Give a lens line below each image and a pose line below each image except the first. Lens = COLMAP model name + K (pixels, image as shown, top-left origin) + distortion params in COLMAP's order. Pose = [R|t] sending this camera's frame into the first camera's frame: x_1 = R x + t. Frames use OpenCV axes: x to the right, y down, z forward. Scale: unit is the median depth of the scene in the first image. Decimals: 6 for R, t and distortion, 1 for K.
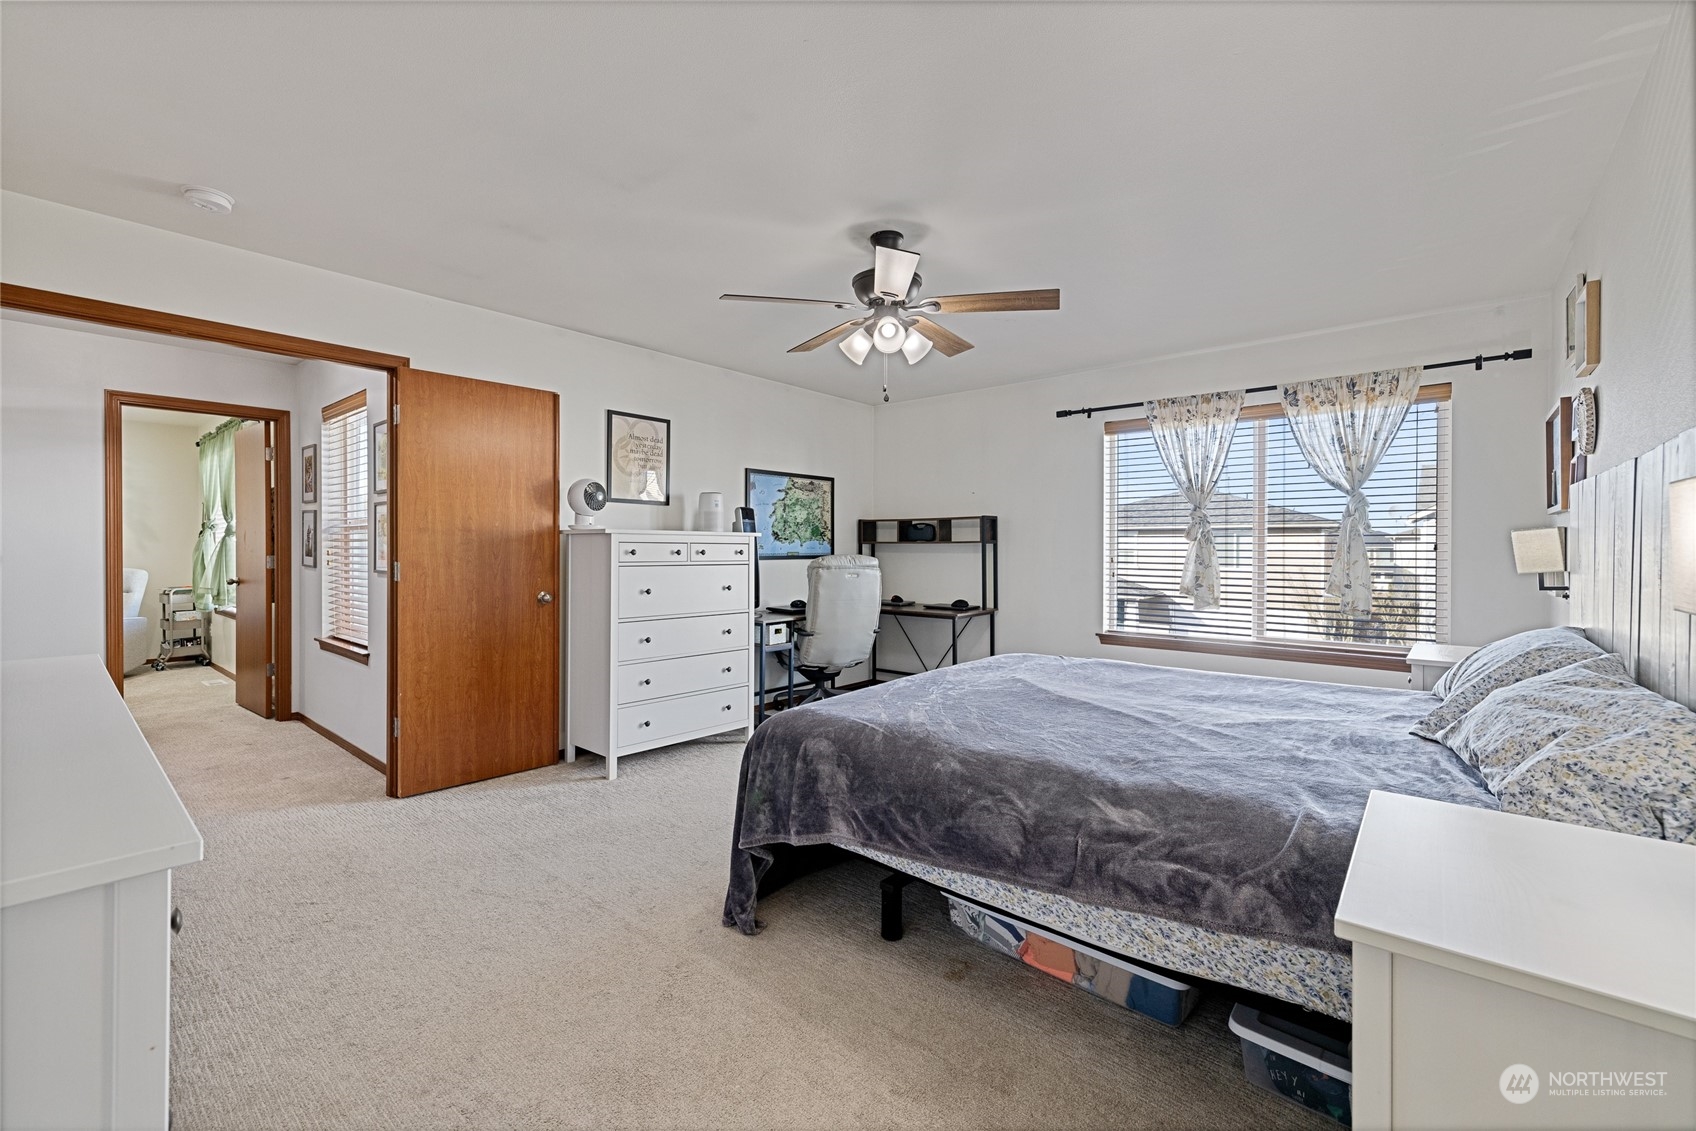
lens RADIAL K [[729.0, 0, 850.1], [0, 729.0, 564.5], [0, 0, 1]] dist [0.001383, 0.000015]
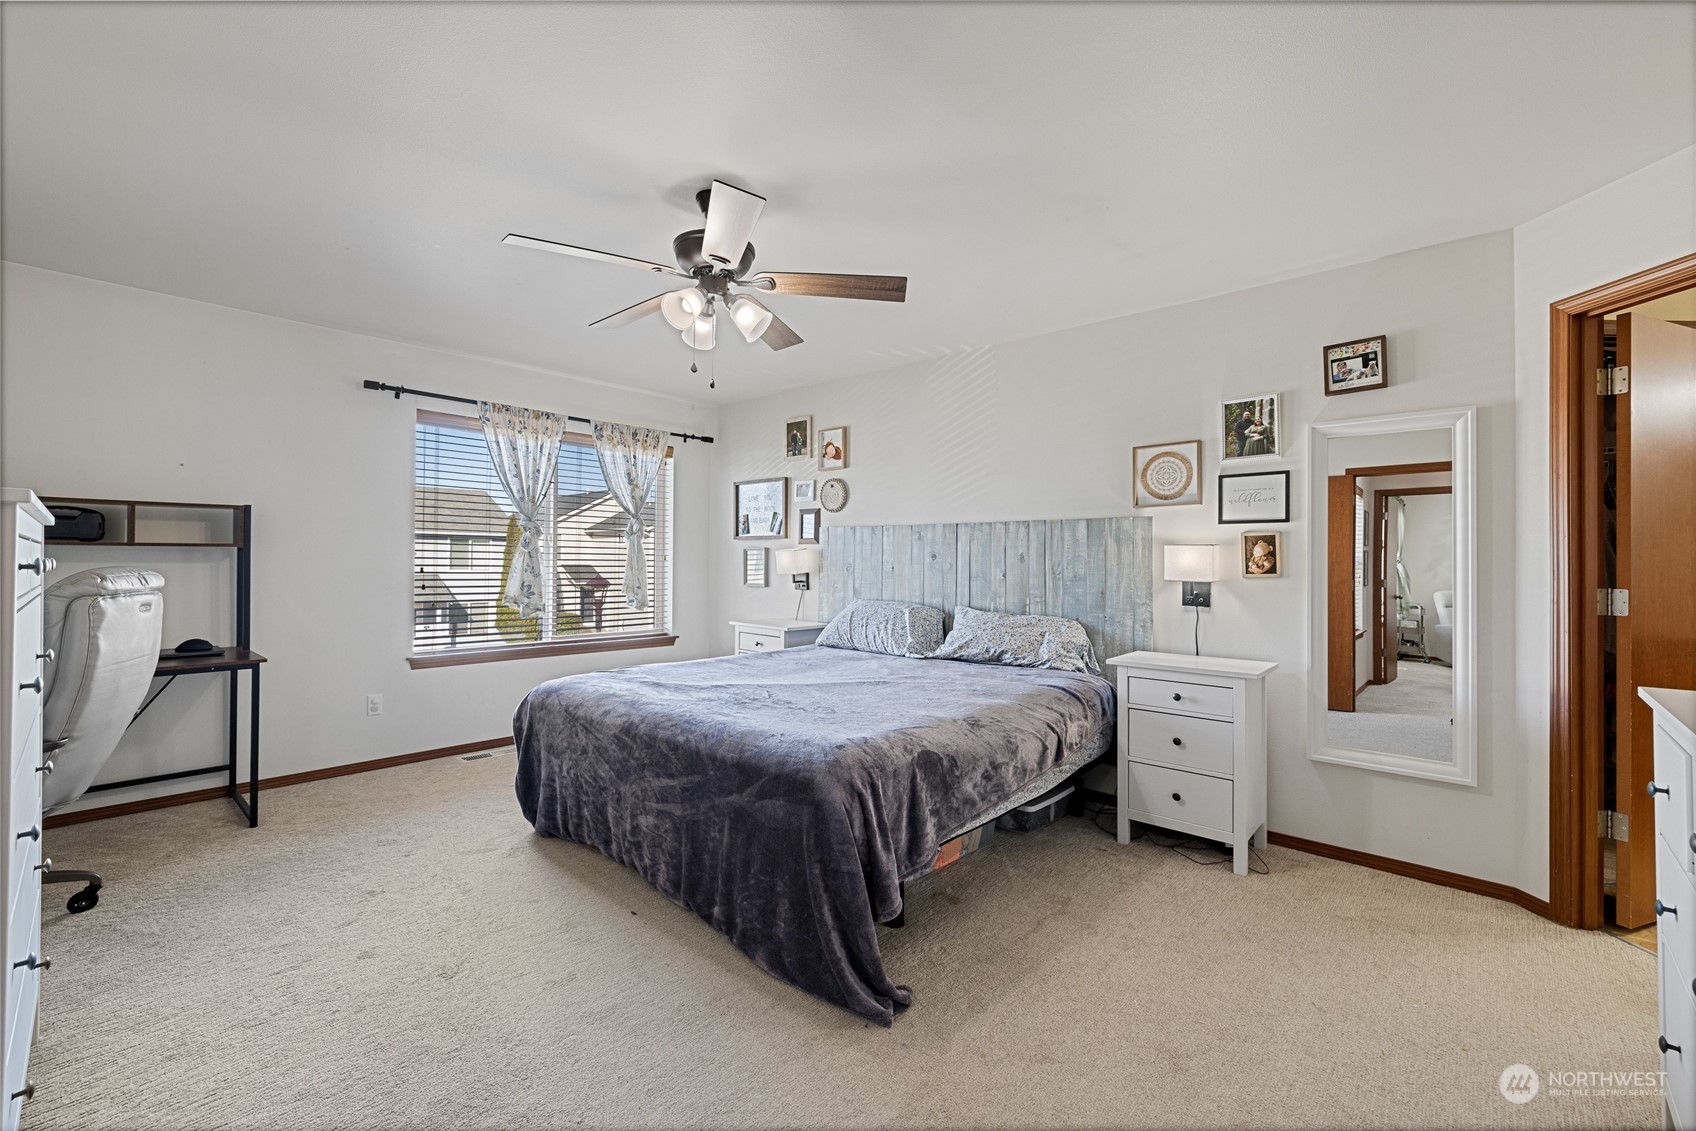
lens RADIAL K [[694.6, 0, 841.0], [0, 694.6, 559.6], [0, 0, 1]] dist [-0.016017, -0.000234]
pose [[0.029045, -0.000390, 0.999578, -0.495029], [0.010350, 0.999946, 0.000090, -0.014870], [-0.999525, 0.010343, 0.029048, 0.537284]]
